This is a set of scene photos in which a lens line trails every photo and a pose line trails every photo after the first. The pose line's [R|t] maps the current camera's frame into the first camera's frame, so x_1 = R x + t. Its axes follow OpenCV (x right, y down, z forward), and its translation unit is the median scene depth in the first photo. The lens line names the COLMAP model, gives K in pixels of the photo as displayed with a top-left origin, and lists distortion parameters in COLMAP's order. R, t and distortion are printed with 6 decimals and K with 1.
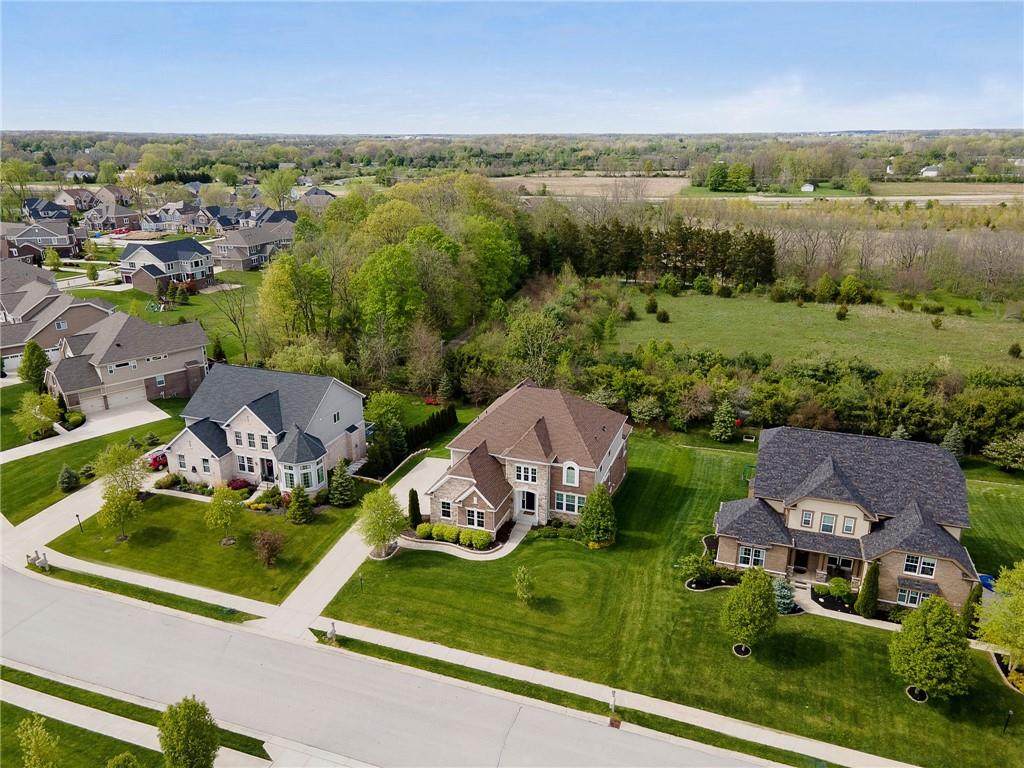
lens RADIAL K [[748.6, 0, 512.0], [0, 748.6, 384.0], [0, 0, 1]] dist [0.038635, -0.005178]
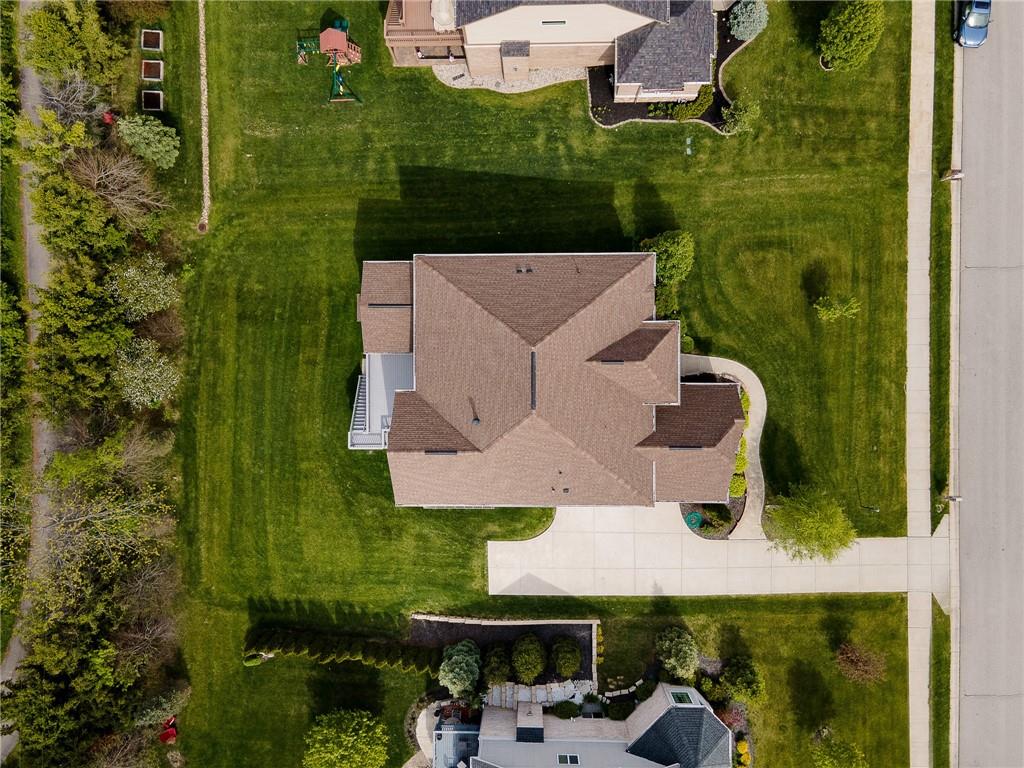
lens RADIAL K [[748.6, 0, 512.0], [0, 748.6, 384.0], [0, 0, 1]] dist [0.038635, -0.005178]
pose [[-0.327275, -0.944884, 0.009243, 0.038669], [0.354264, -0.113625, 0.928217, -0.533106], [-0.876007, 0.307057, 0.371925, 0.867518]]
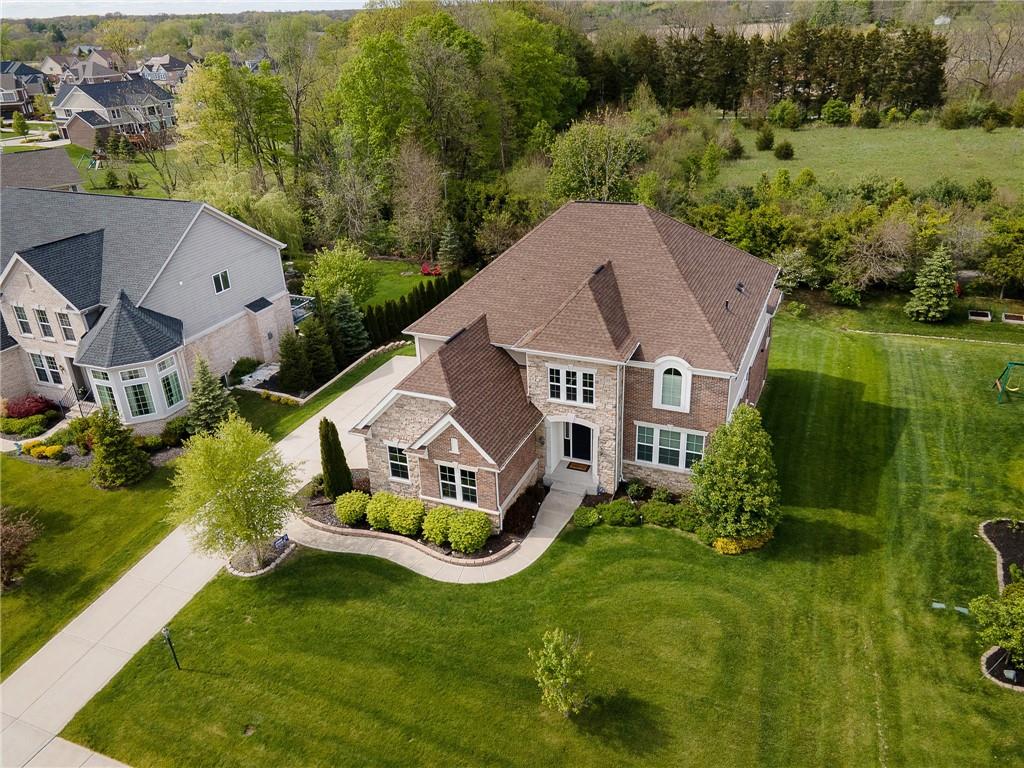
lens RADIAL K [[748.6, 0, 512.0], [0, 748.6, 384.0], [0, 0, 1]] dist [0.038635, -0.005178]
pose [[0.996205, -0.008060, -0.086666, 0.022263], [0.018854, 0.992045, 0.124466, 0.061263], [0.084974, -0.125628, 0.988432, 0.540077]]
